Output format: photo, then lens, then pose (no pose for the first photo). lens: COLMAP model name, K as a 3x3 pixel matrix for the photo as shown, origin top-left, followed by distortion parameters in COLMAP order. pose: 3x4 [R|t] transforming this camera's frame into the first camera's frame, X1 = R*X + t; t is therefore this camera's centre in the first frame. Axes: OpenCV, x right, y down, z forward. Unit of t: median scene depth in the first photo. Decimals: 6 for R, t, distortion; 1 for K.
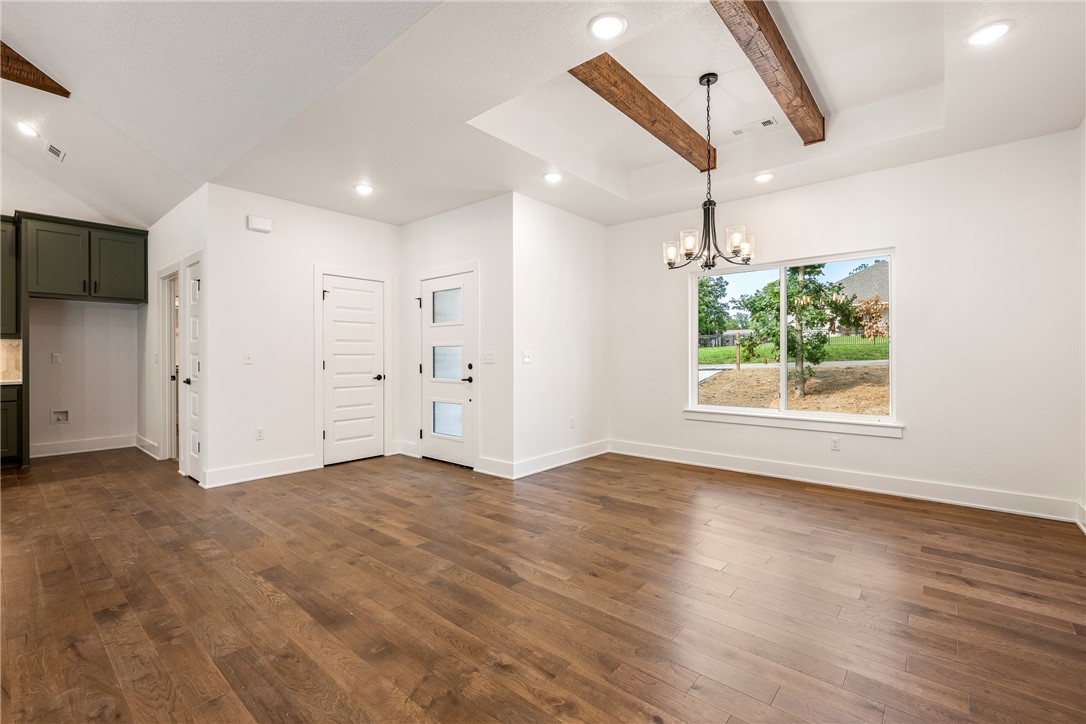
lens RADIAL K [[473.3, 0, 536.0], [0, 473.3, 355.6], [0, 0, 1]] dist [0.000201, 0.000300]
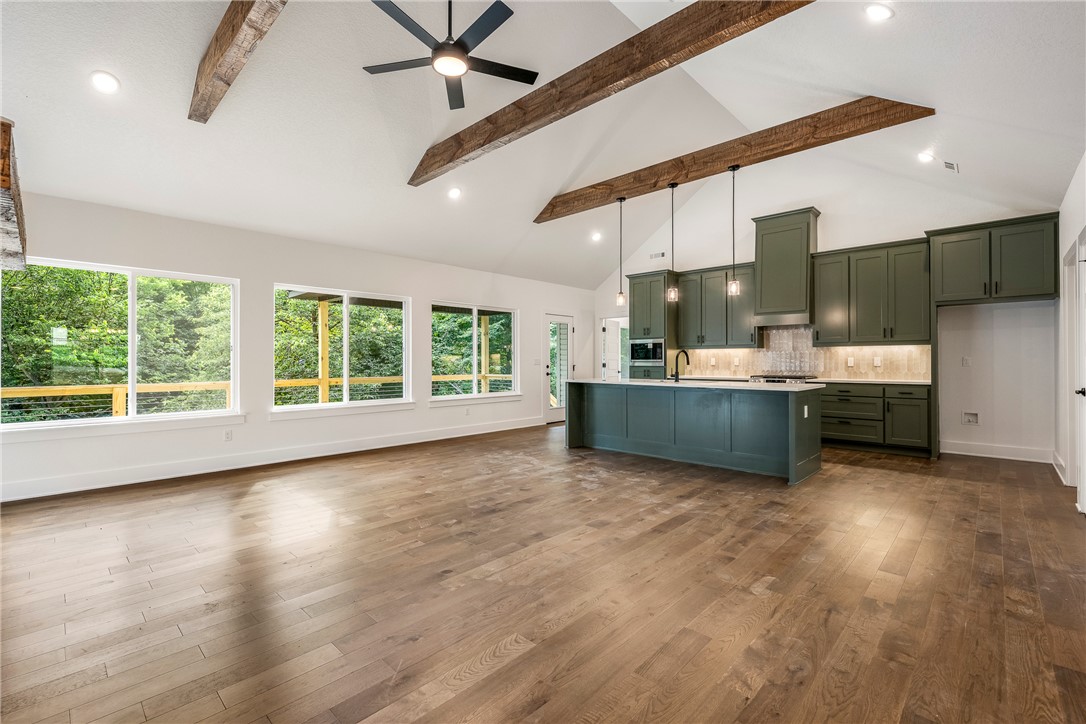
lens RADIAL K [[477.8, 0, 548.4], [0, 477.8, 360.0], [0, 0, 1]] dist [0.000498, 0.000582]
pose [[-0.040675, 0.000065, -0.999172, 0.102186], [0.002821, 0.999996, -0.000050, -0.000911], [0.999168, -0.002821, -0.040675, 0.173079]]
